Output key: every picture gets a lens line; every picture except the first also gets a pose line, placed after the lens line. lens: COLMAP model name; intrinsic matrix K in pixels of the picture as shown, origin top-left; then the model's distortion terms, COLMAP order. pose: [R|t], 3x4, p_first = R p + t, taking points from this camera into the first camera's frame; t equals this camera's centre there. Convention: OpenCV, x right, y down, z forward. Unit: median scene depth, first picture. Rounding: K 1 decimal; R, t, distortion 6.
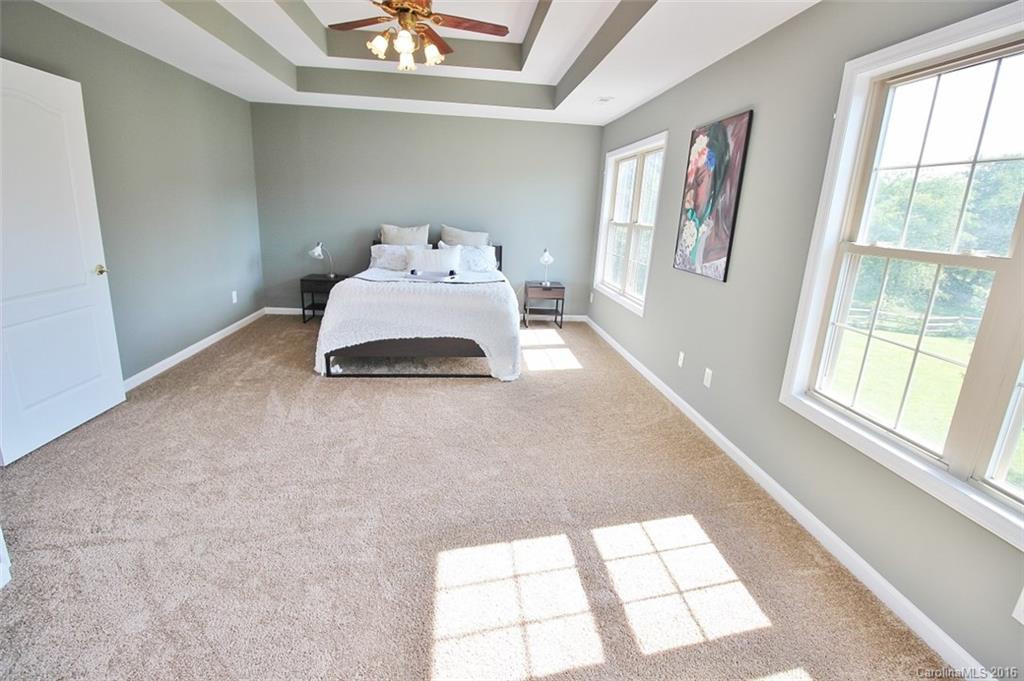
lens RADIAL K [[472.9, 0, 512.2], [0, 472.9, 336.4], [0, 0, 1]] dist [-0.009164, -0.006999]
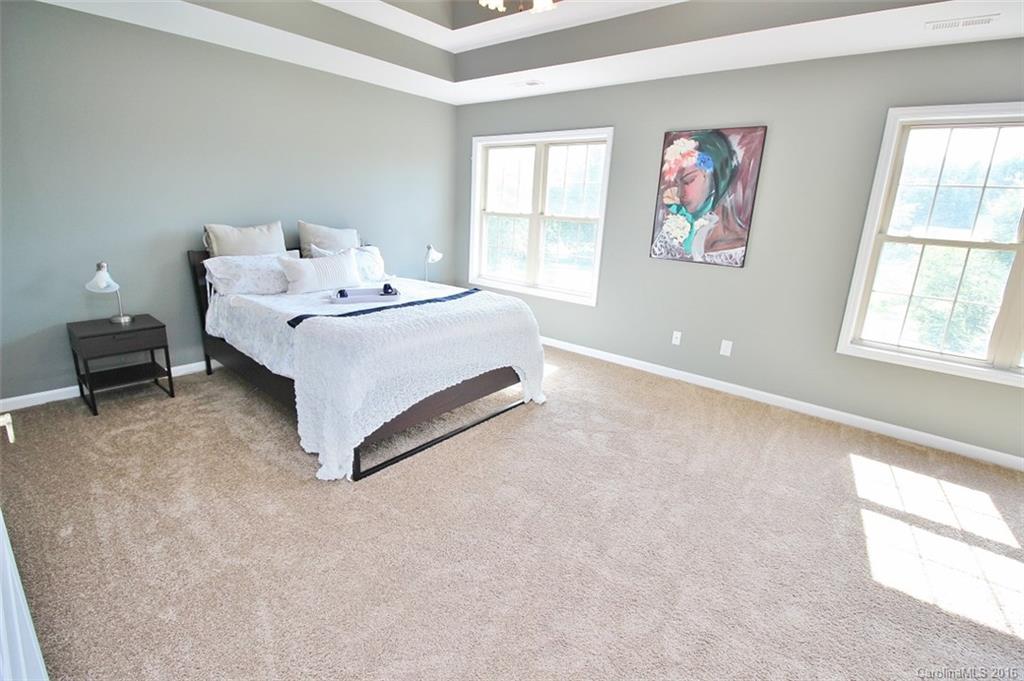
lens RADIAL K [[472.9, 0, 515.0], [0, 472.9, 337.2], [0, 0, 1]] dist [-0.009164, -0.006999]
pose [[0.714816, -0.198682, 0.670495, -0.713147], [0.168021, 0.979501, 0.111120, -0.151848], [-0.678828, 0.033227, 0.733545, 0.454039]]
